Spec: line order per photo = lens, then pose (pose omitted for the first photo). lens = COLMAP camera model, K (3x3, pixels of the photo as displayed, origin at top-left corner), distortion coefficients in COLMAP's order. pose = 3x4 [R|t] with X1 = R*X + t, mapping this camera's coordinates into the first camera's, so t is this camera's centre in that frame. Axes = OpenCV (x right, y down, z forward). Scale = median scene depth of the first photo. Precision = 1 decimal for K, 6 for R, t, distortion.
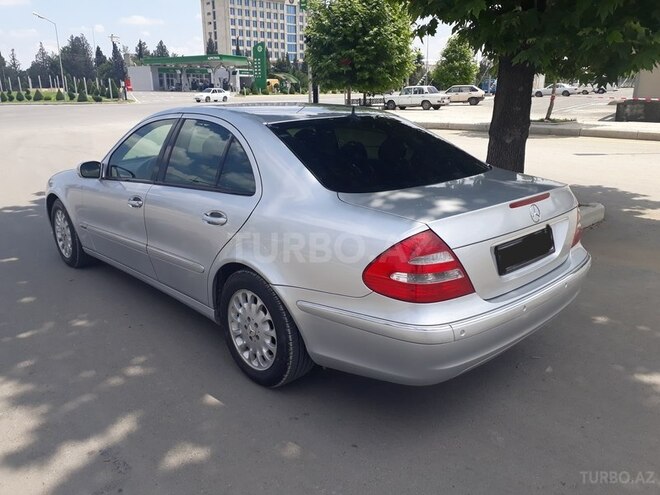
lens RADIAL K [[517.2, 0, 330.0], [0, 517.2, 247.5], [0, 0, 1]] dist [0.009522, 0.004089]
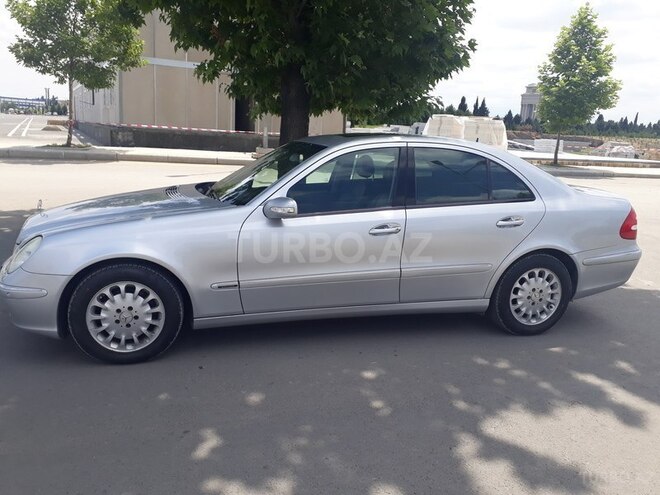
lens RADIAL K [[517.2, 0, 330.0], [0, 517.2, 247.5], [0, 0, 1]] dist [0.009522, 0.004089]
pose [[0.464729, -0.167201, 0.869524, -1.270438], [0.206597, 0.975381, 0.077137, -0.153268], [-0.861014, 0.143793, 0.487831, 0.619012]]
